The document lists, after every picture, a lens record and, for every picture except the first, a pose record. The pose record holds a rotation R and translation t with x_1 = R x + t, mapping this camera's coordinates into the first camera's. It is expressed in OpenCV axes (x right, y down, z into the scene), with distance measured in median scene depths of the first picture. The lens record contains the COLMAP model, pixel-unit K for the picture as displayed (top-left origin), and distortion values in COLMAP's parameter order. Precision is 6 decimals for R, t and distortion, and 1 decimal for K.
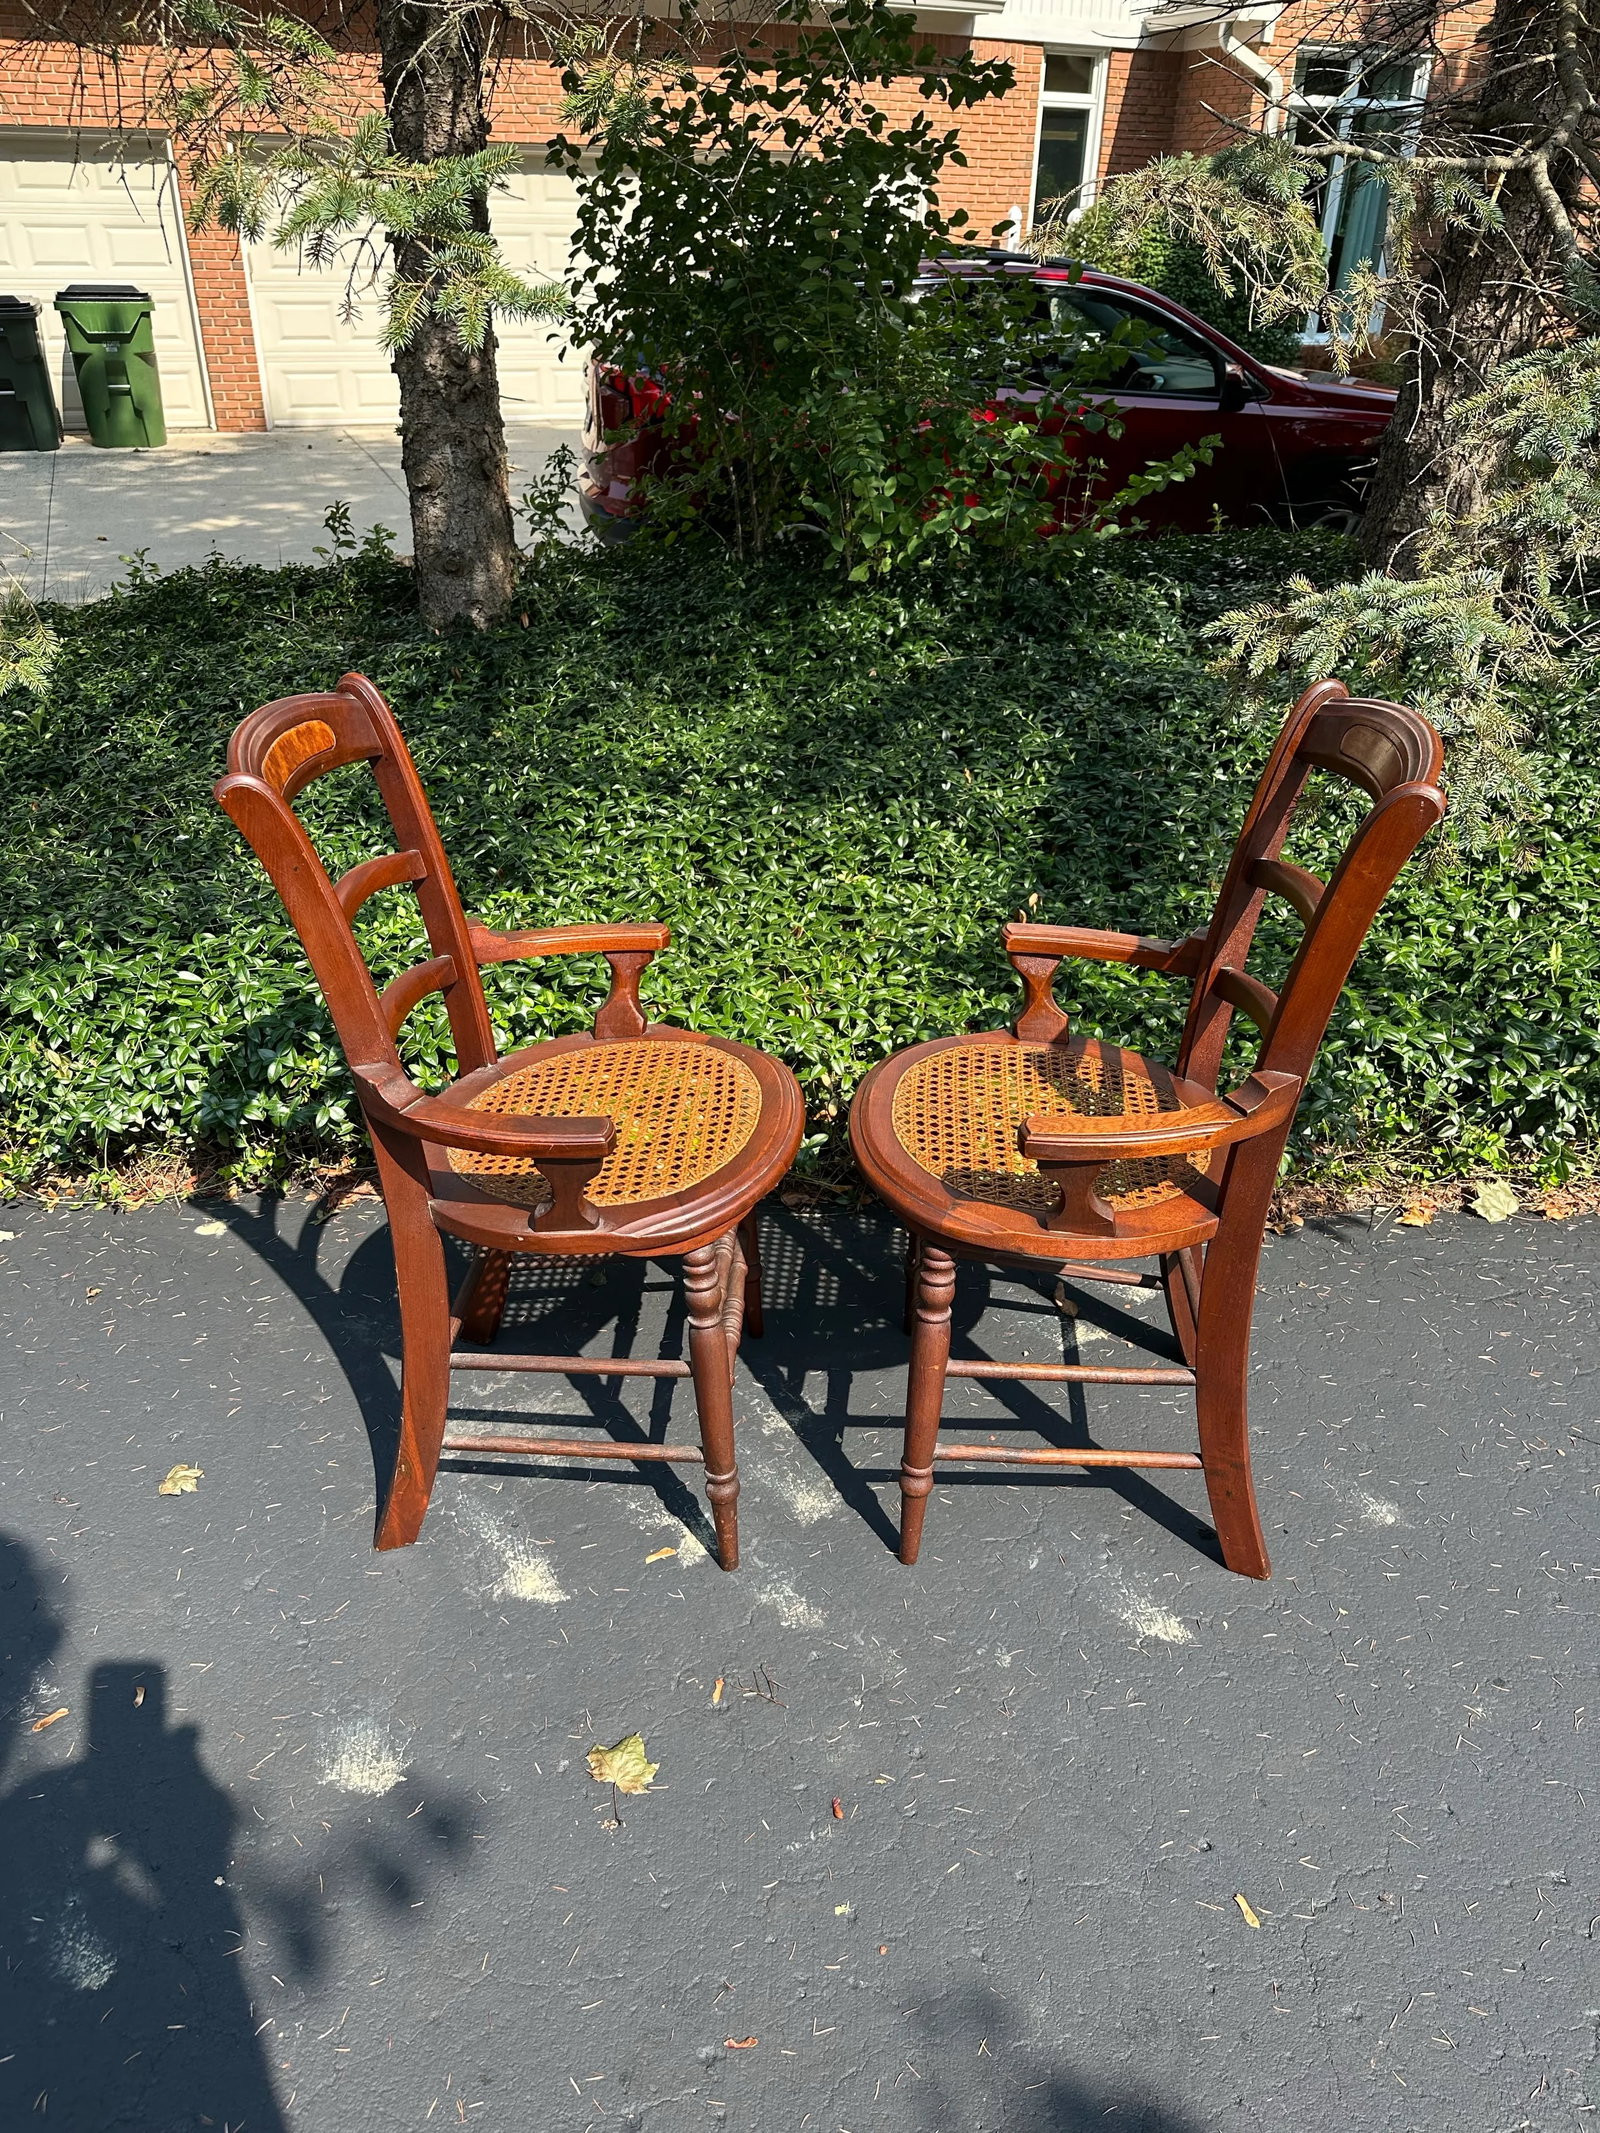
lens RADIAL K [[1512.8, 0, 794.0], [0, 1512.8, 1058.4], [0, 0, 1]] dist [0.030081, -0.055501]
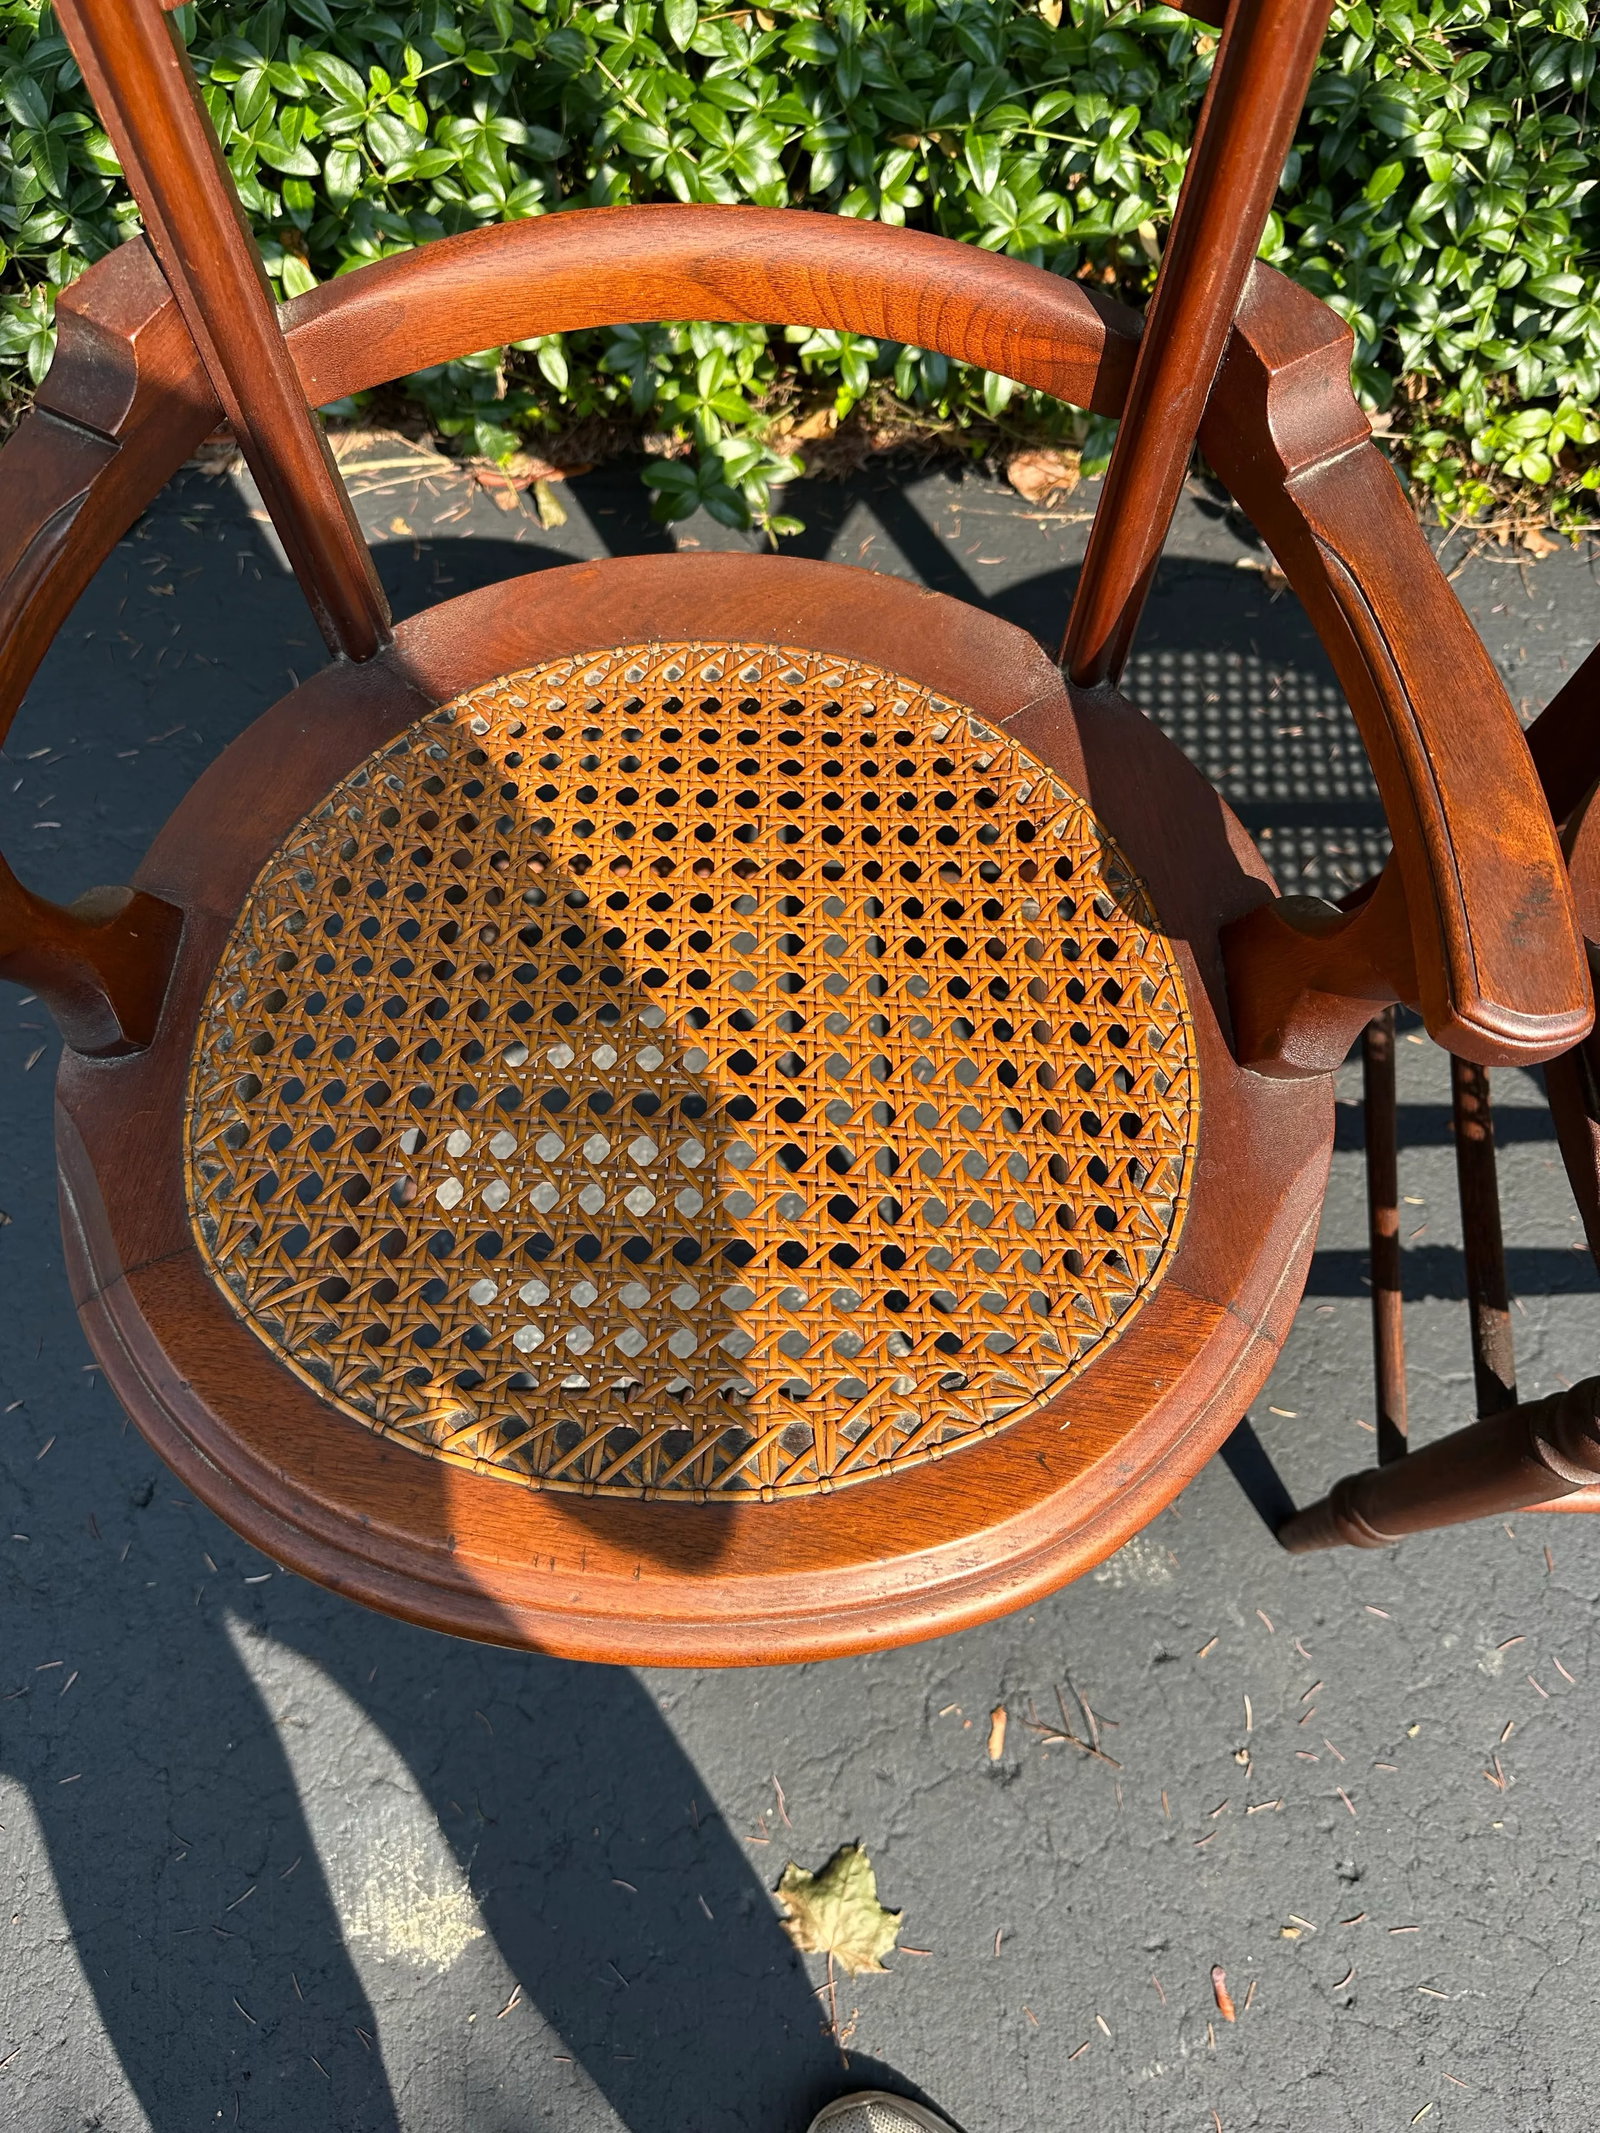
lens RADIAL K [[1523.2, 0, 799.2], [0, 1523.2, 1065.7], [0, 0, 1]] dist [0.002520, -0.019296]
pose [[0.999946, -0.009149, 0.004872, -0.081815], [0.003456, 0.737379, 0.675471, -0.104388], [-0.009772, -0.675418, 0.737371, 0.486291]]
